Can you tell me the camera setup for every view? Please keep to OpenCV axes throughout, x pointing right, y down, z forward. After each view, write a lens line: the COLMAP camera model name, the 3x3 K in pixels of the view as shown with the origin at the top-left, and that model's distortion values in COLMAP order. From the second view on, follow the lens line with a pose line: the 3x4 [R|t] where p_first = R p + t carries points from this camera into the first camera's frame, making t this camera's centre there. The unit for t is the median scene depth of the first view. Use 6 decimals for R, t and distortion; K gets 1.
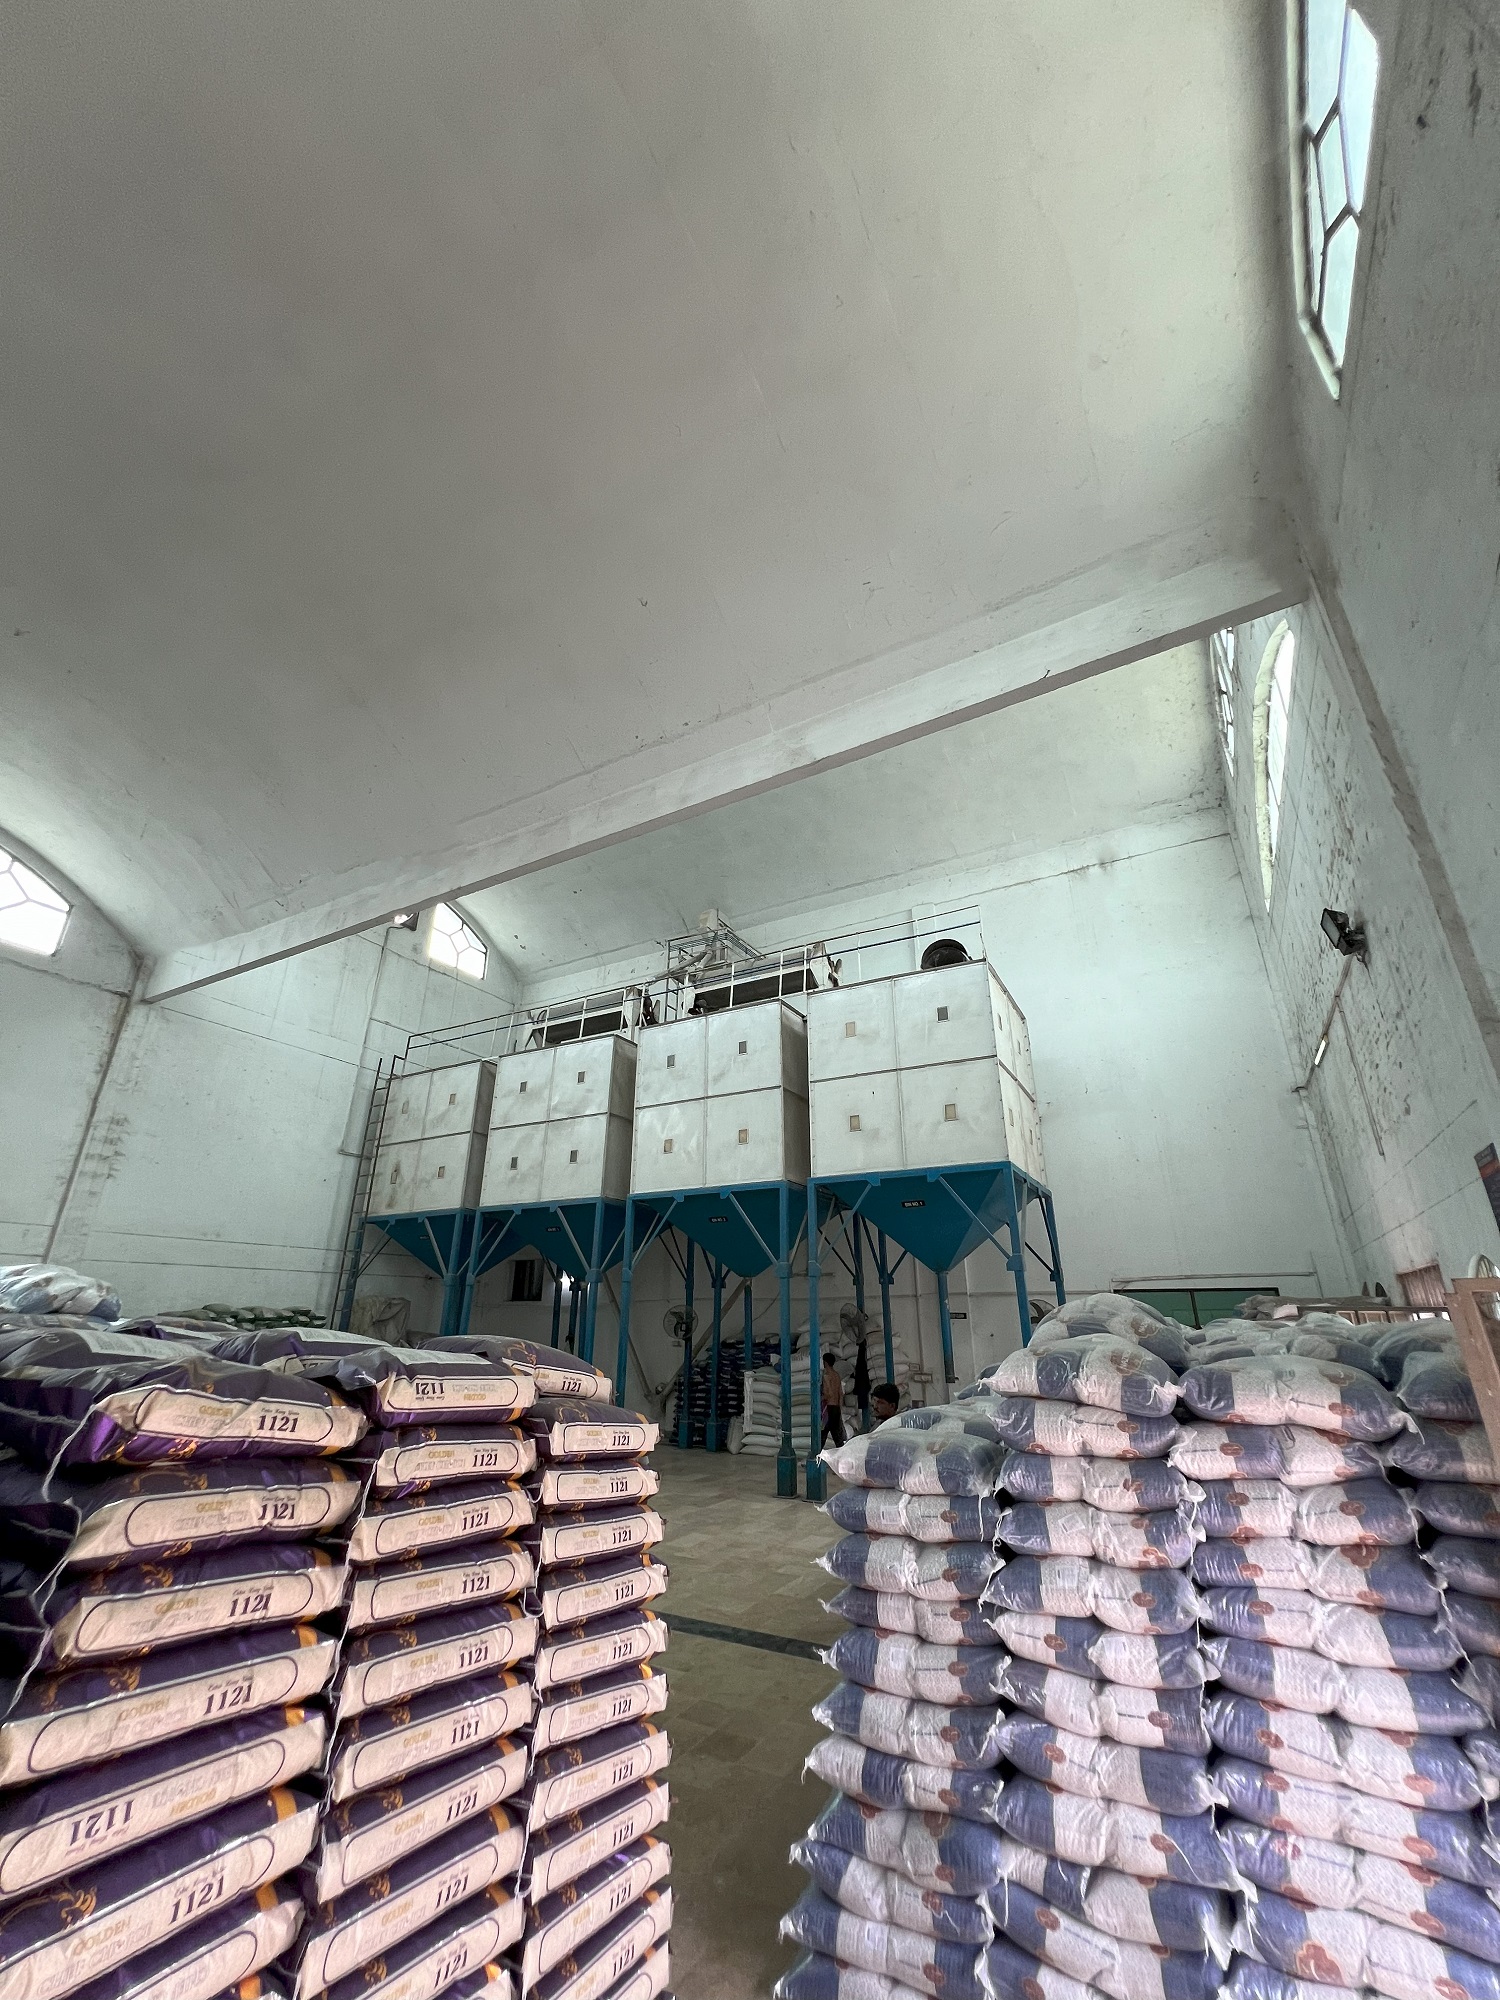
lens RADIAL K [[800.2, 0, 751.5], [0, 800.2, 997.8], [0, 0, 1]] dist [-0.003715, 0.001366]
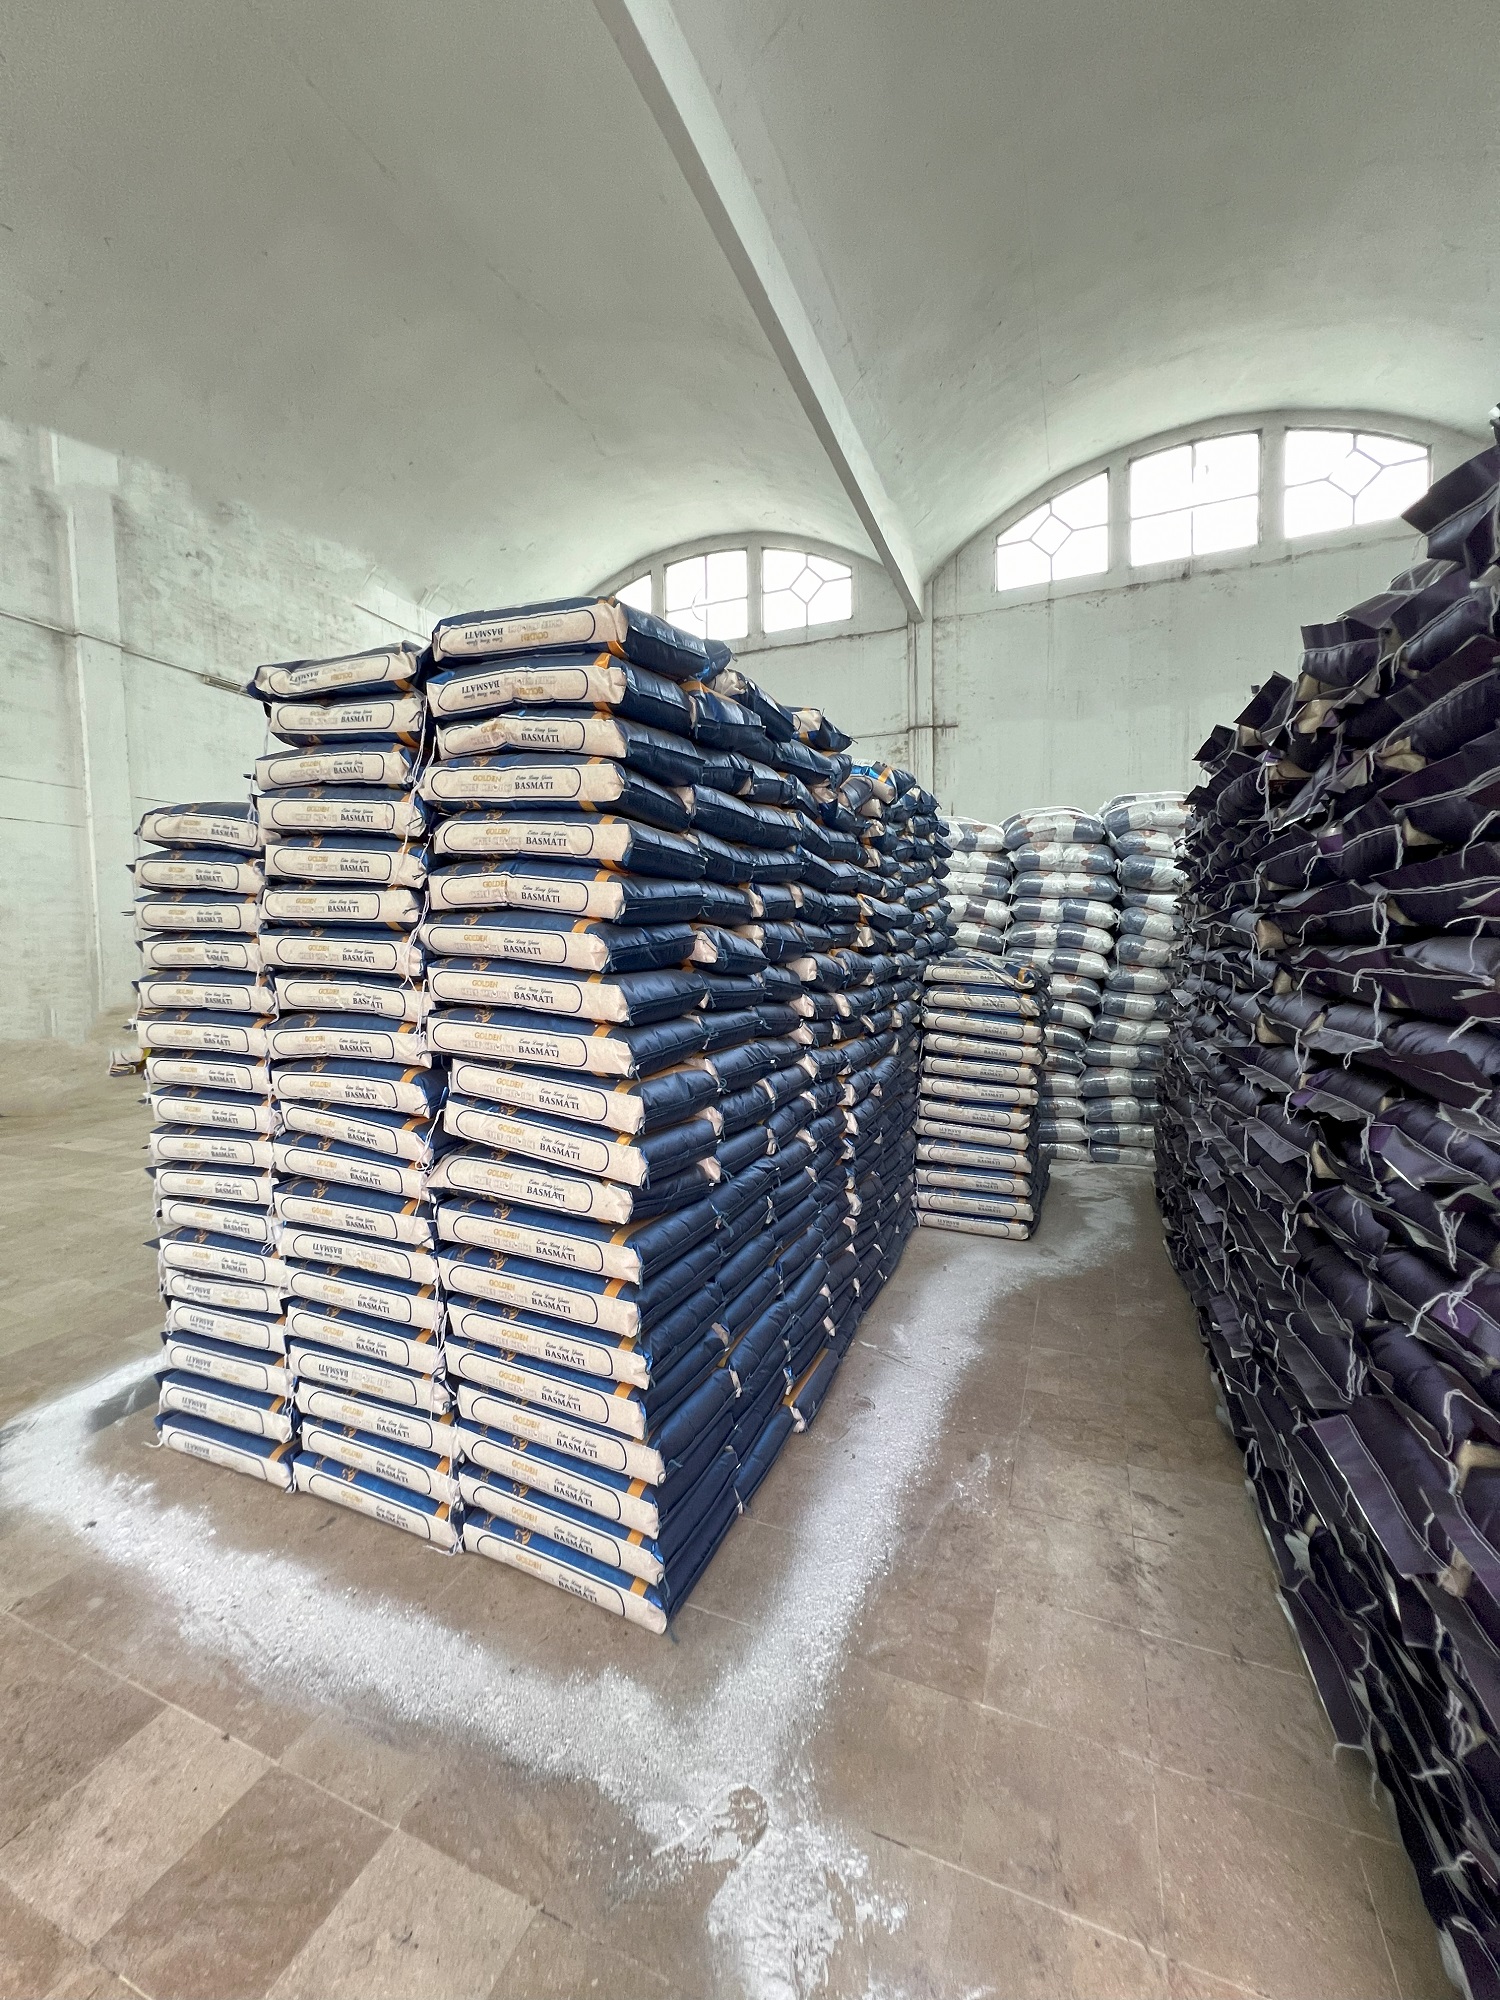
lens RADIAL K [[800.2, 0, 751.5], [0, 800.2, 997.8], [0, 0, 1]] dist [-0.003715, 0.001366]
pose [[0.110413, 0.057284, -0.992234, -0.034064], [0.390150, 0.915704, 0.096281, 0.062725], [0.914107, -0.397750, 0.078756, 0.015578]]
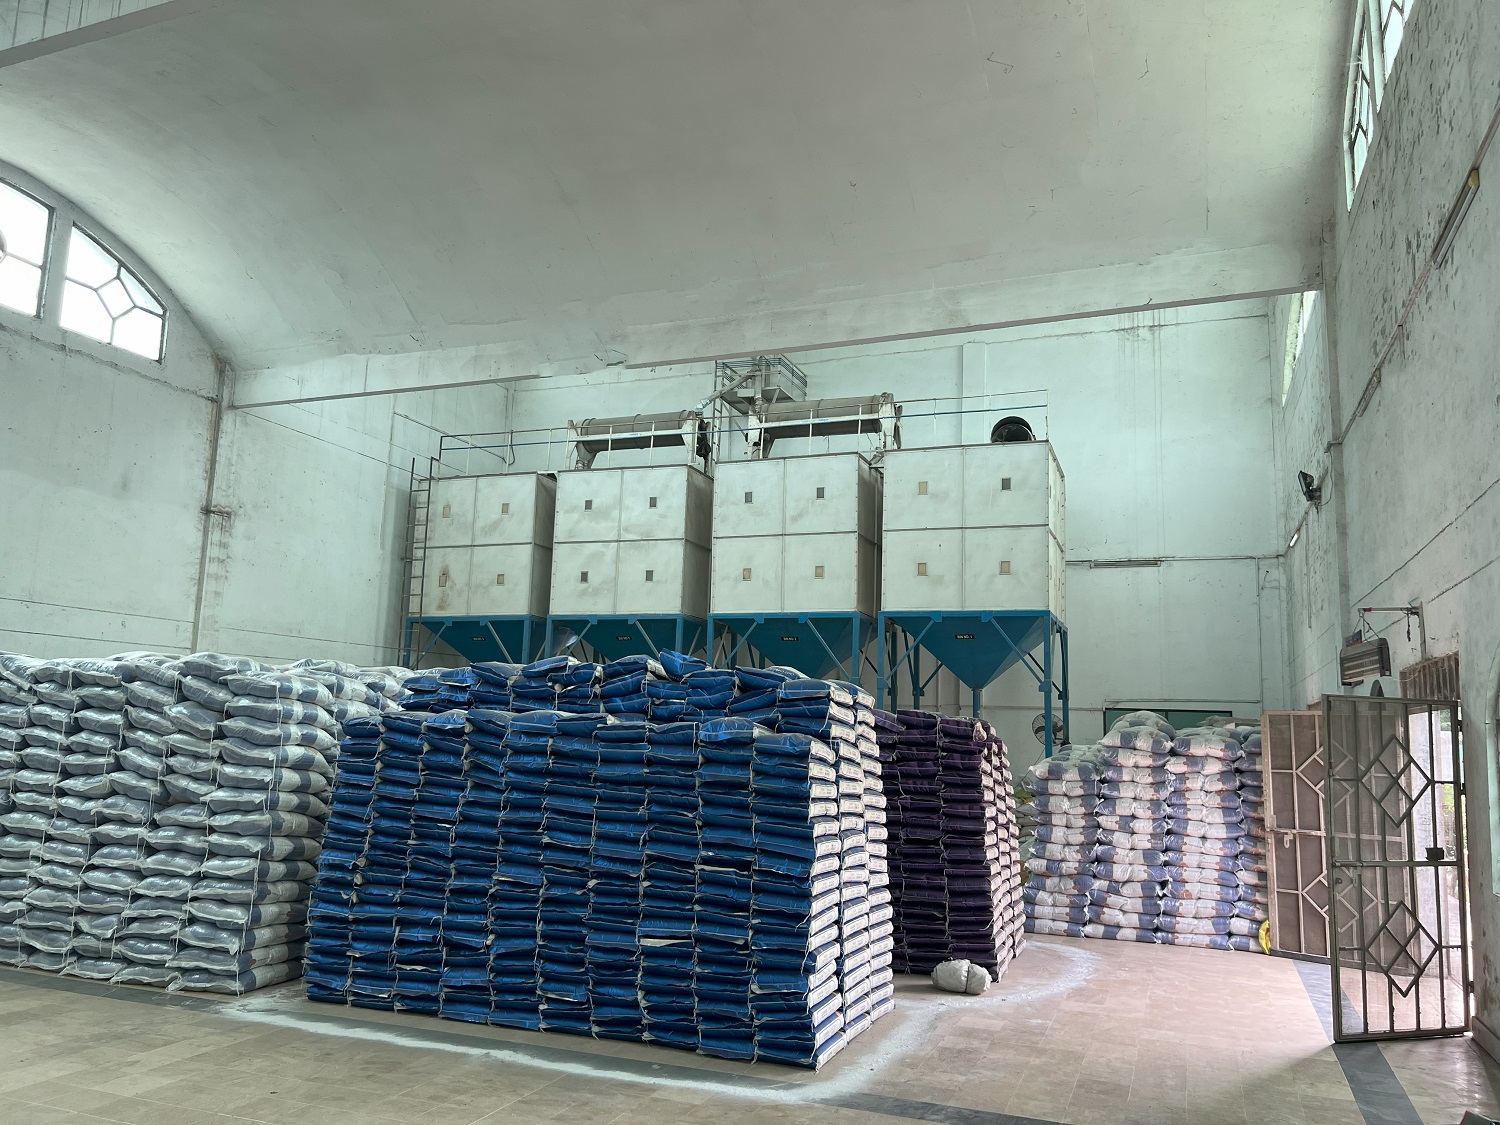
lens RADIAL K [[1134.0, 0, 748.0], [0, 1134.0, 567.8], [0, 0, 1]] dist [0.055616, -0.064202]
pose [[0.989560, 0.048588, 0.135685, -0.315325], [-0.079569, 0.969155, 0.233254, -0.193323], [-0.120167, -0.241615, 0.962903, -0.527948]]
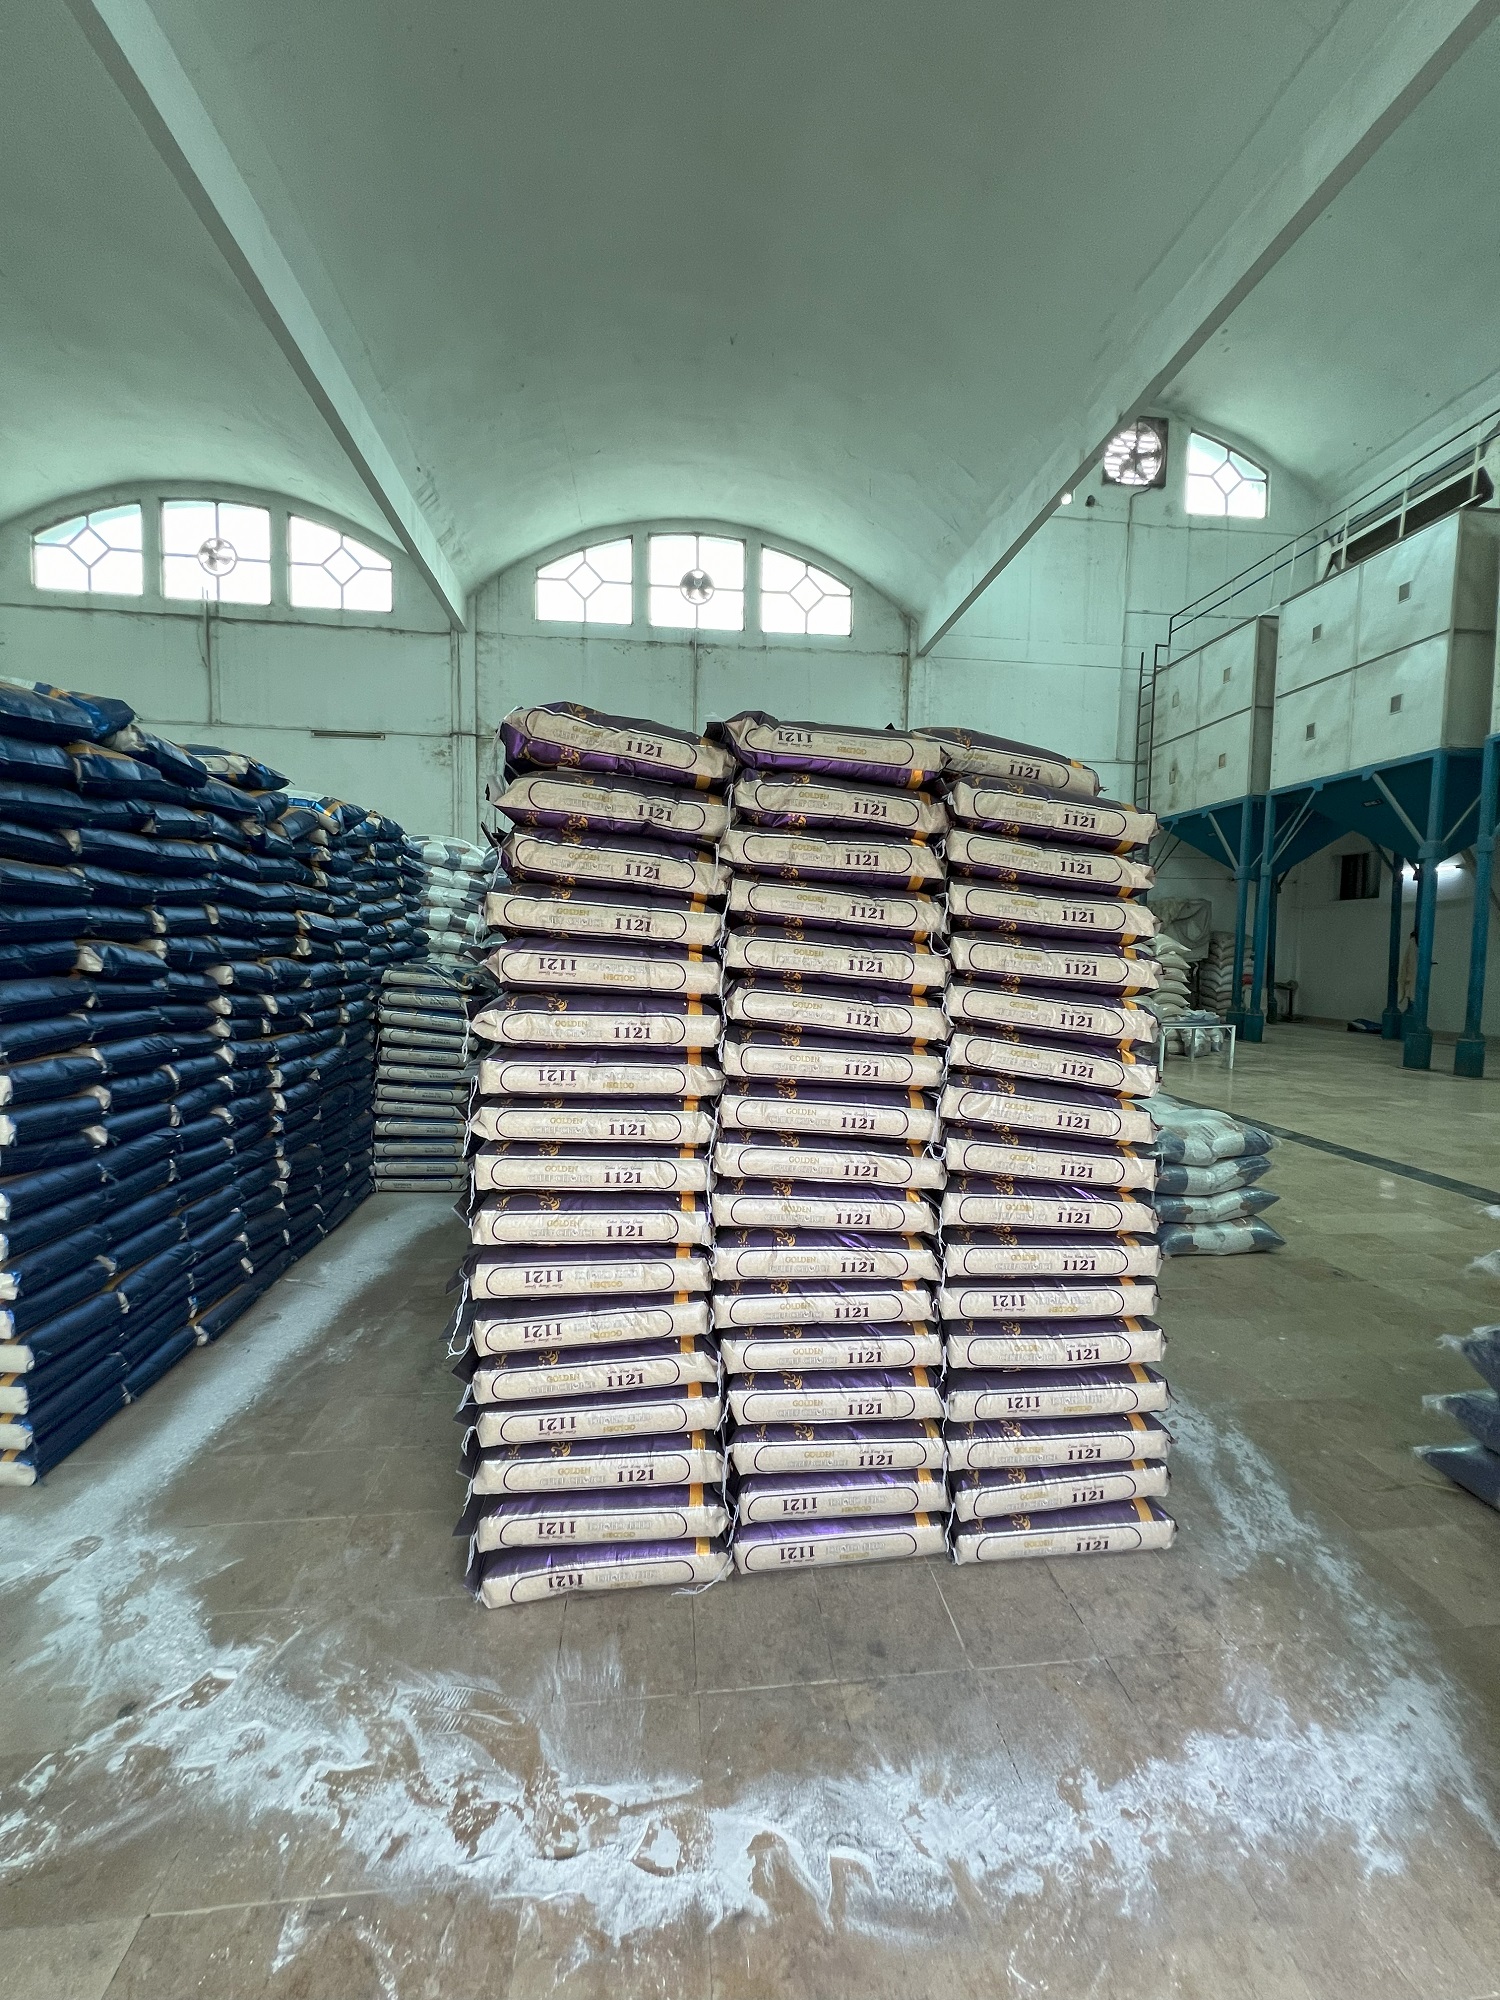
lens RADIAL K [[800.2, 0, 751.5], [0, 800.2, 997.8], [0, 0, 1]] dist [-0.003715, 0.001366]
pose [[0.580200, 0.058519, -0.812369, 0.056735], [0.295149, 0.914515, 0.276675, 0.067148], [0.759114, -0.400297, 0.513330, 0.040452]]
